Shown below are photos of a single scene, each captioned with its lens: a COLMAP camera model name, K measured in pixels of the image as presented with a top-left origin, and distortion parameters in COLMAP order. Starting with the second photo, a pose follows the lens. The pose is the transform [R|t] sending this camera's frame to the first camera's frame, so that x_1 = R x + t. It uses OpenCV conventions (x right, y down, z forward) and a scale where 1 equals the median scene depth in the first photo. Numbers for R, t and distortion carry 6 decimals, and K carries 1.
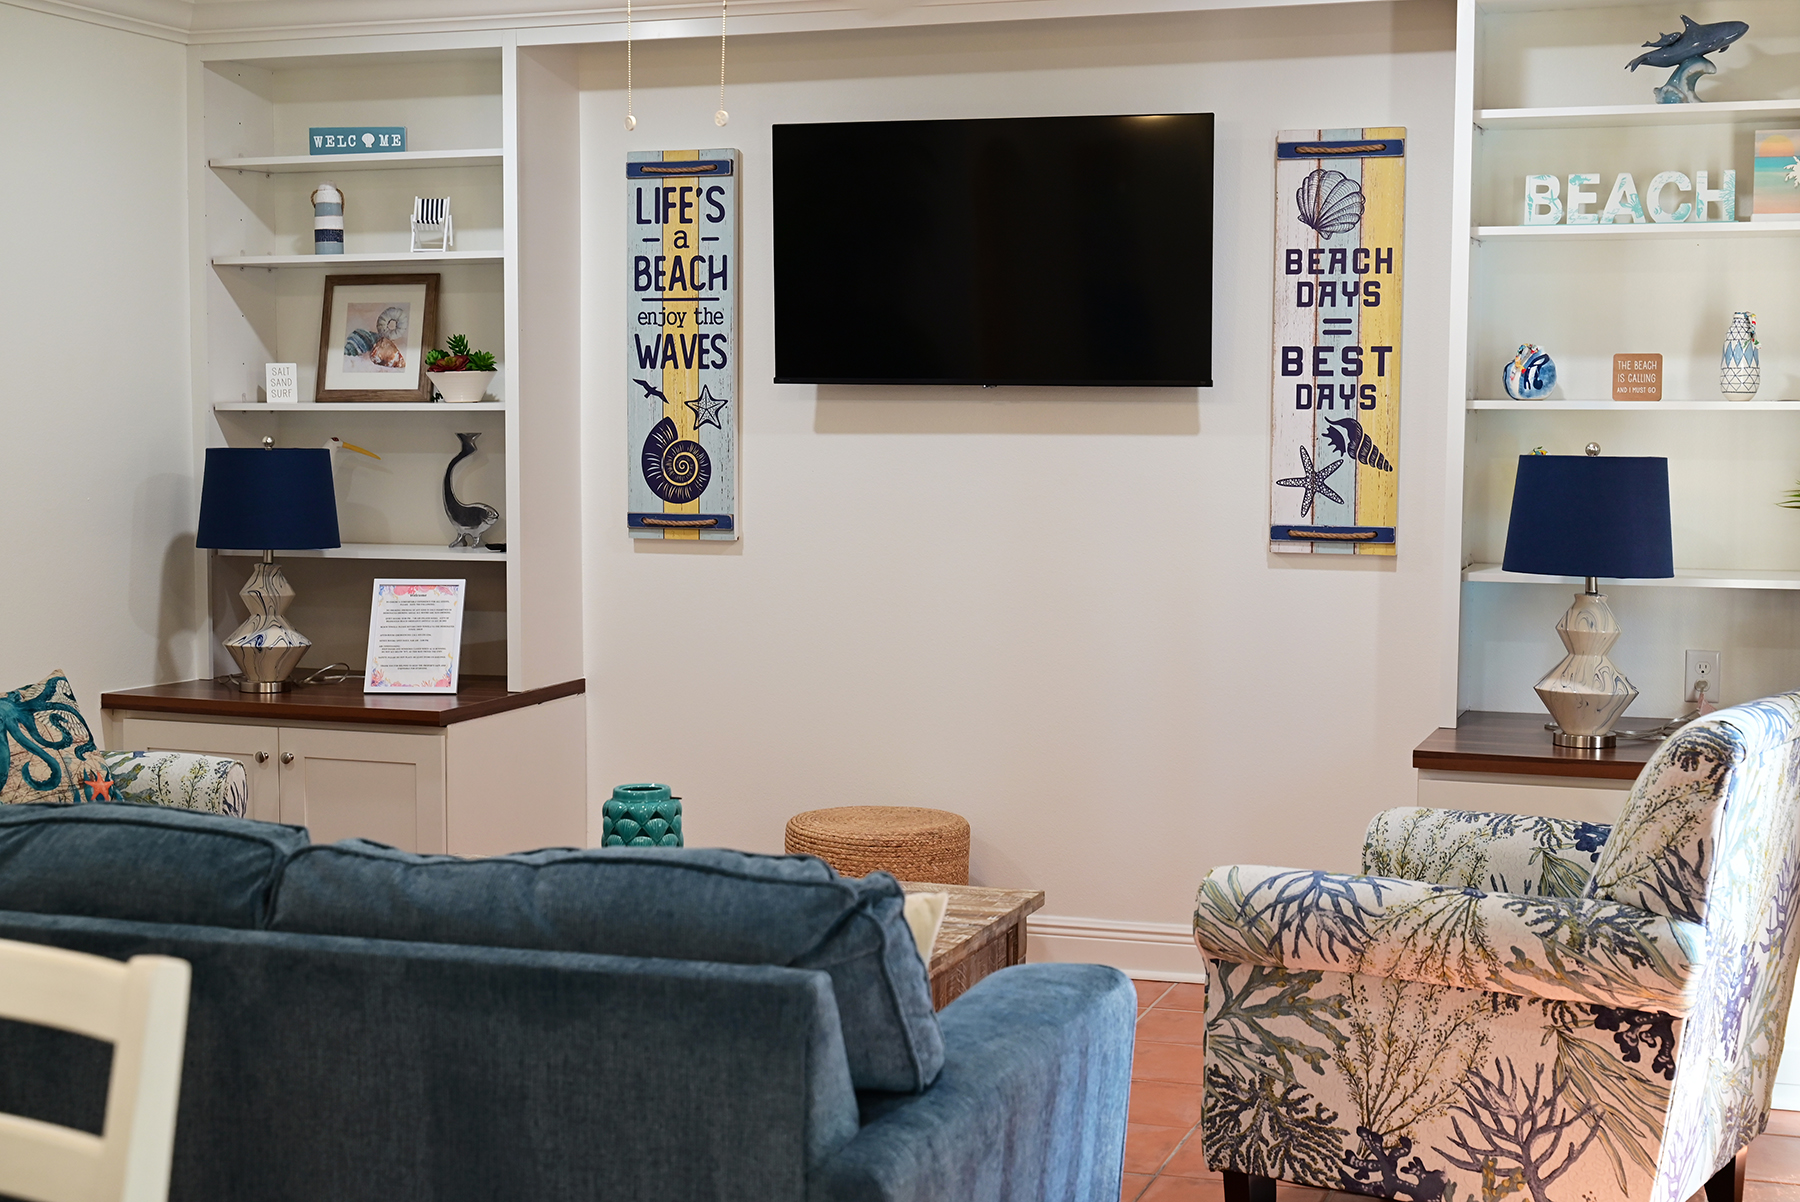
lens RADIAL K [[2390.5, 0, 900.0], [0, 2390.5, 601.0], [0, 0, 1]] dist [0.001846, -0.011125]
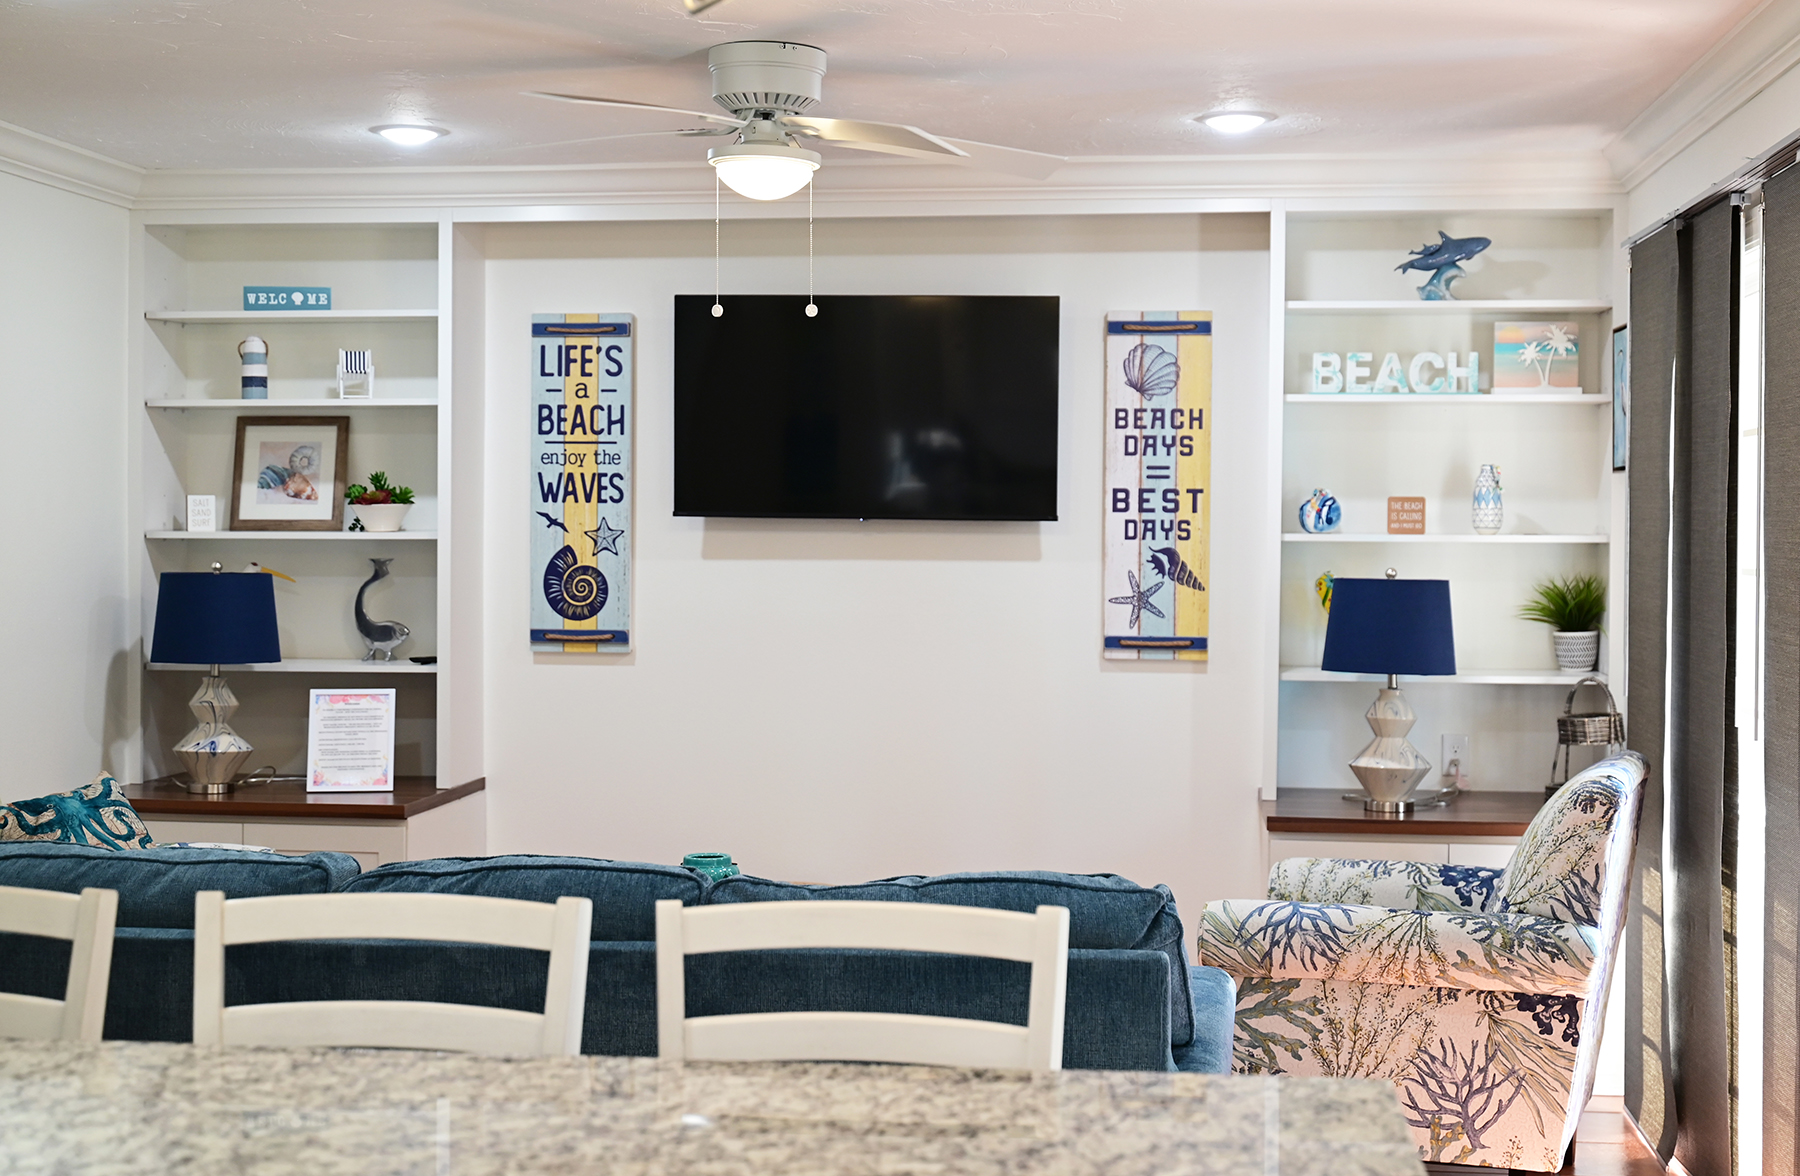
lens RADIAL K [[2300.6, 0, 900.0], [0, 2300.6, 588.0], [0, 0, 1]] dist [0.000499, 0.013654]
pose [[0.980859, -0.002215, 0.194705, -0.173377], [0.012944, 0.998465, -0.053851, 0.005217], [-0.194287, 0.055341, 0.979383, -0.116284]]
